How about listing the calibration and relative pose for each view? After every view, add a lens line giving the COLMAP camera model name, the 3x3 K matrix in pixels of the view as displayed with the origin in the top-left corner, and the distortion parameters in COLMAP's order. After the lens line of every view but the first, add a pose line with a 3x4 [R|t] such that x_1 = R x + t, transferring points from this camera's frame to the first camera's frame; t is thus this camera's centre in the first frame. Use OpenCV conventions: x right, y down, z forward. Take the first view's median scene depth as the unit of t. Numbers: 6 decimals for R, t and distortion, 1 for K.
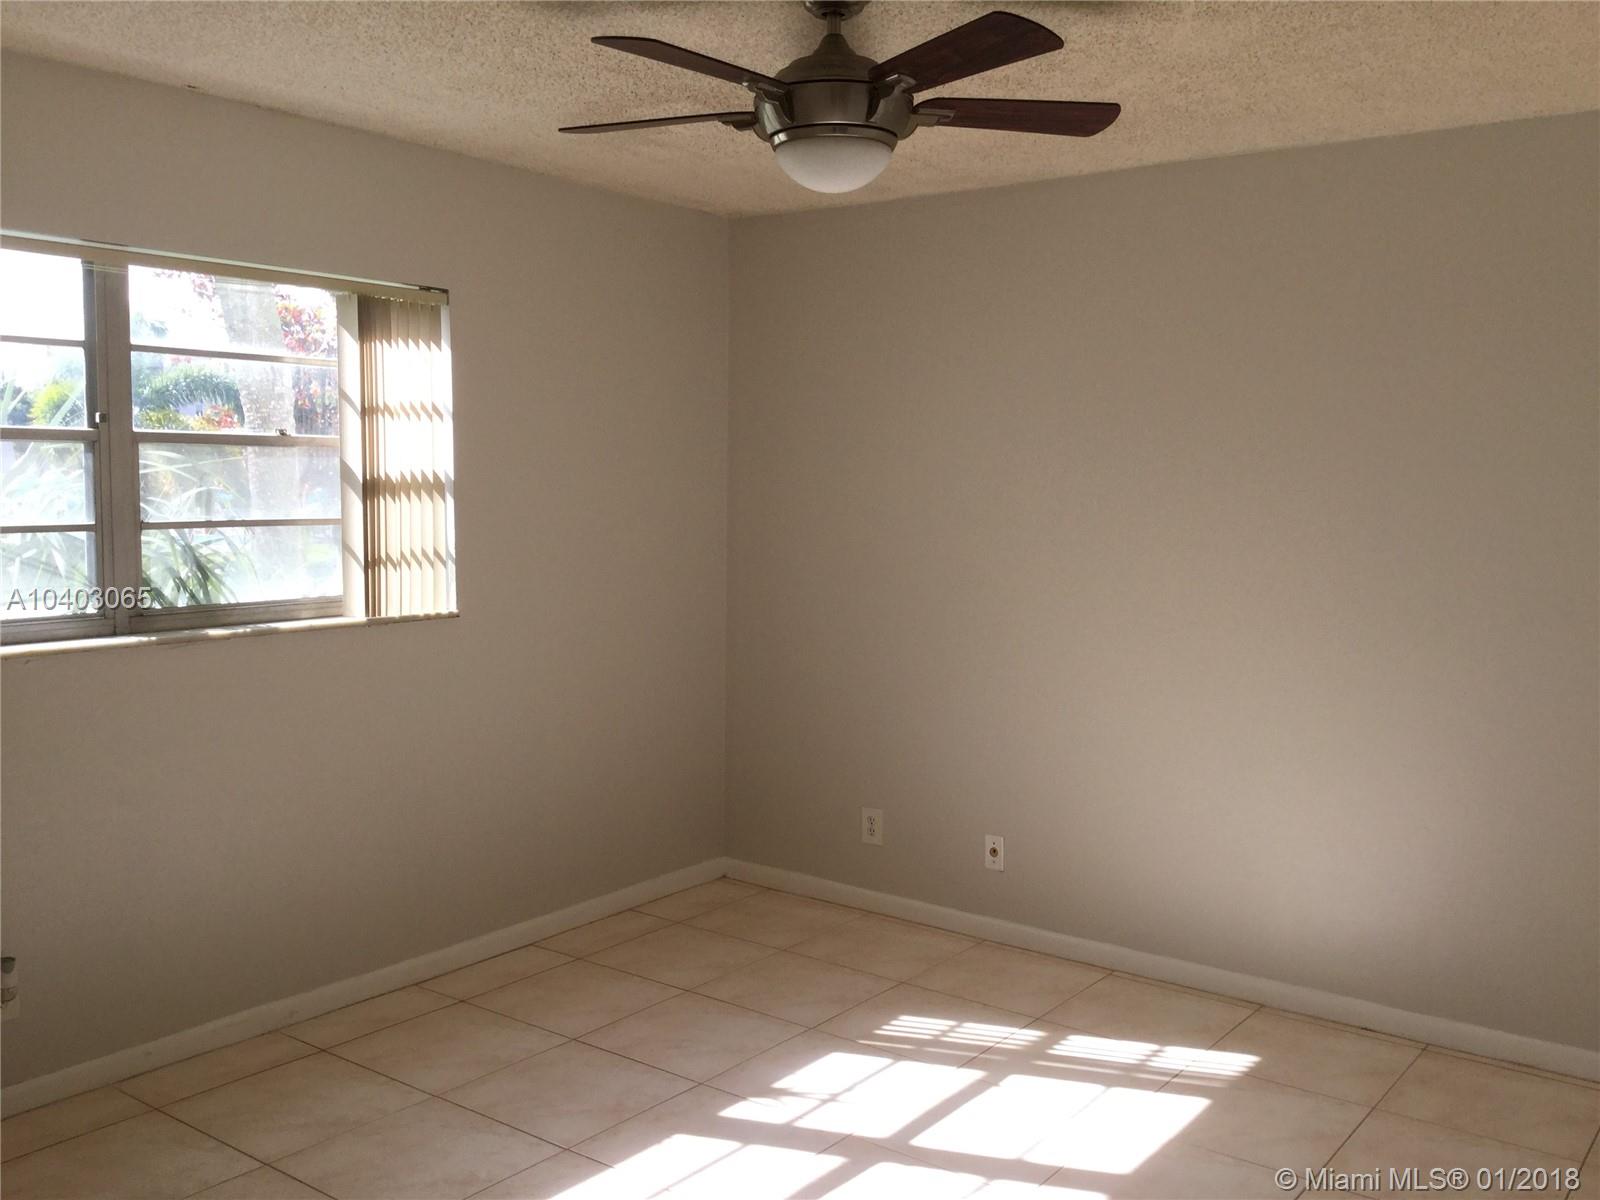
lens RADIAL K [[1431.0, 0, 800.0], [0, 1431.0, 600.0], [0, 0, 1]] dist [0.147814, -0.302986]
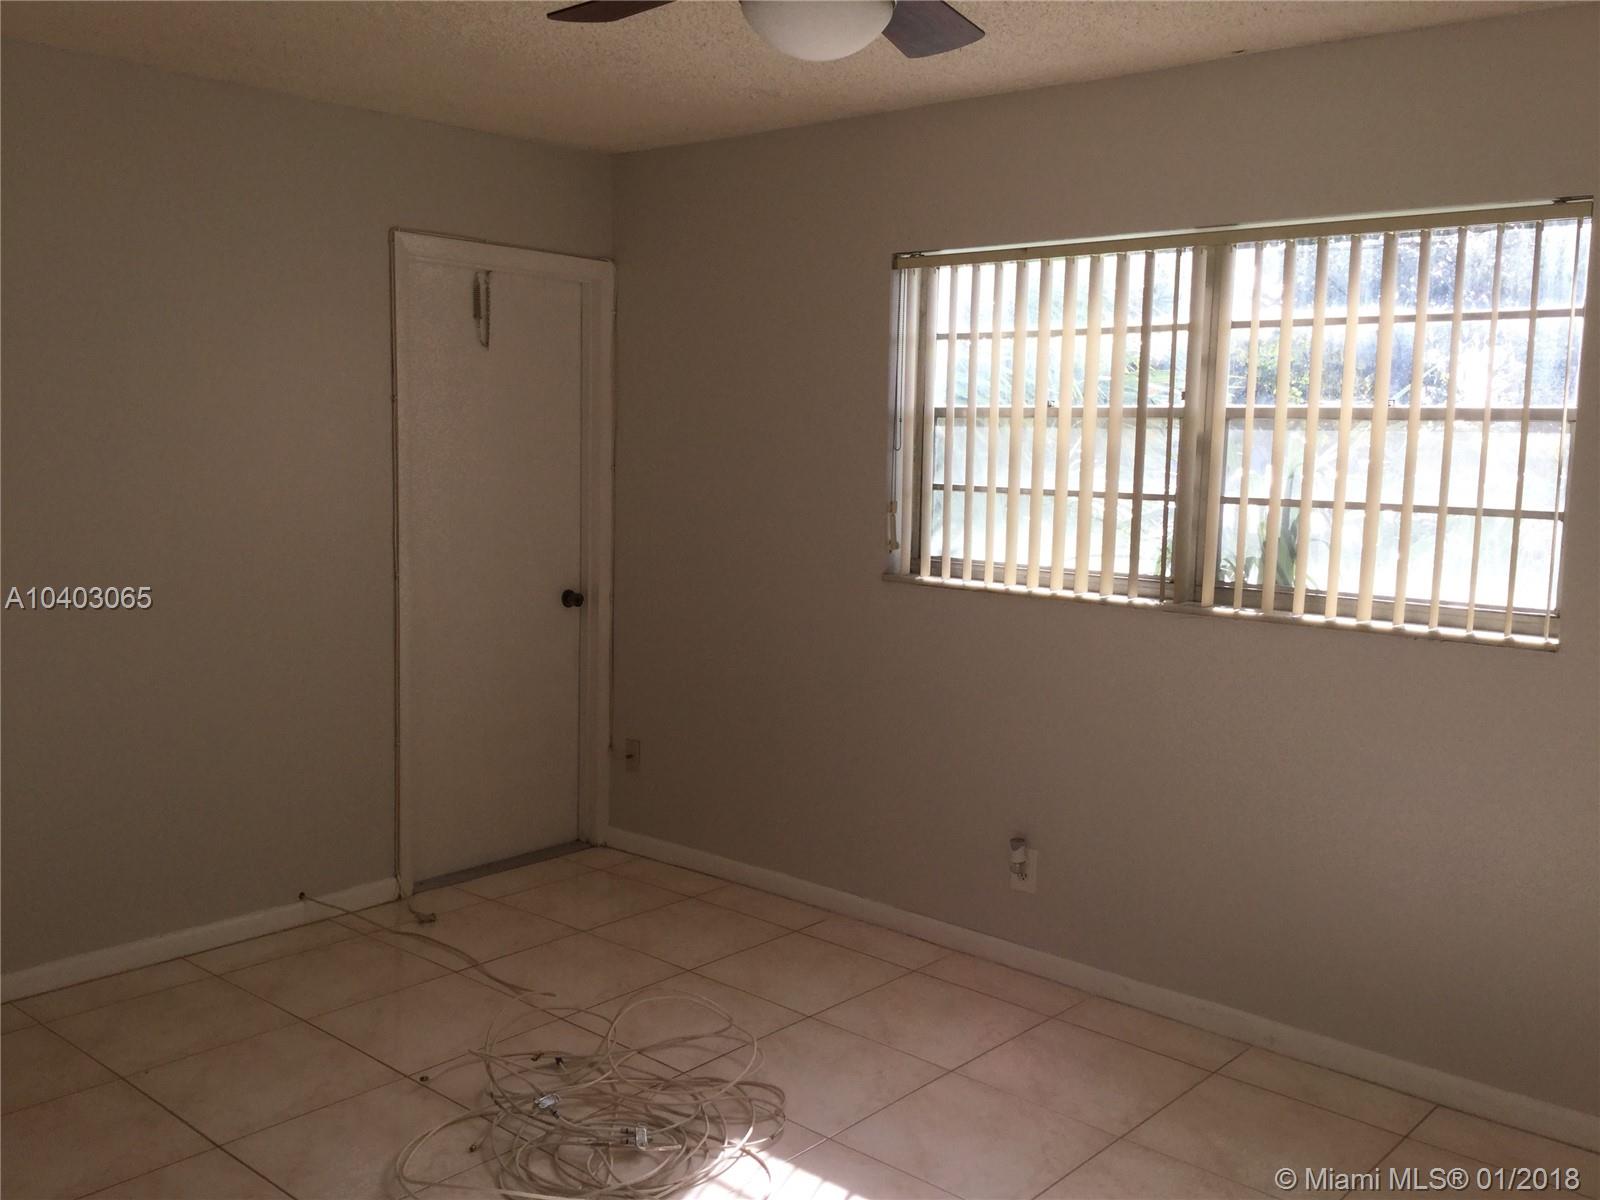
lens RADIAL K [[1431.0, 0, 800.0], [0, 1431.0, 600.0], [0, 0, 1]] dist [0.147814, -0.302986]
pose [[-0.068593, 0.101355, -0.992483, 0.587855], [-0.114908, 0.987403, 0.108777, -0.057766], [0.991005, 0.121505, -0.056083, 0.772339]]
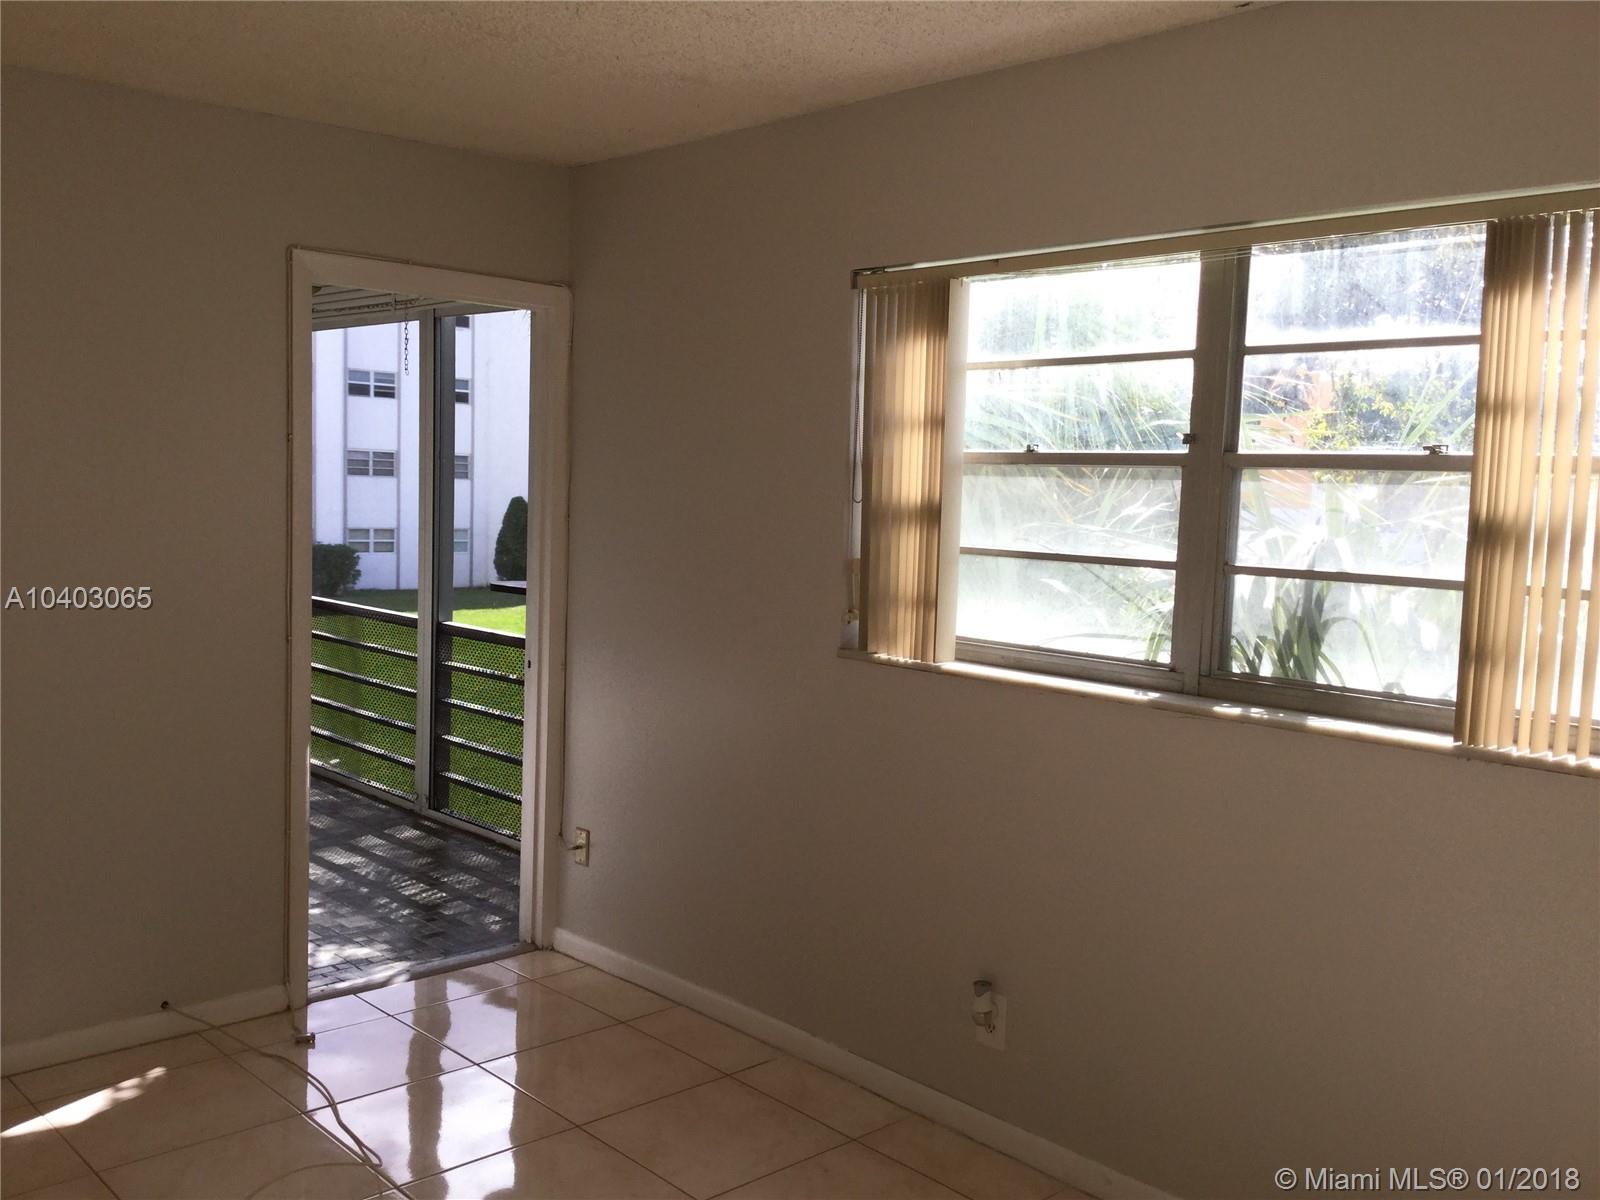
lens RADIAL K [[1431.0, 0, 800.0], [0, 1431.0, 600.0], [0, 0, 1]] dist [0.147814, -0.302986]
pose [[-0.176936, 0.065115, -0.982066, 0.389429], [-0.123808, 0.988410, 0.087842, -0.074941], [0.976404, 0.137130, -0.166823, 0.902047]]
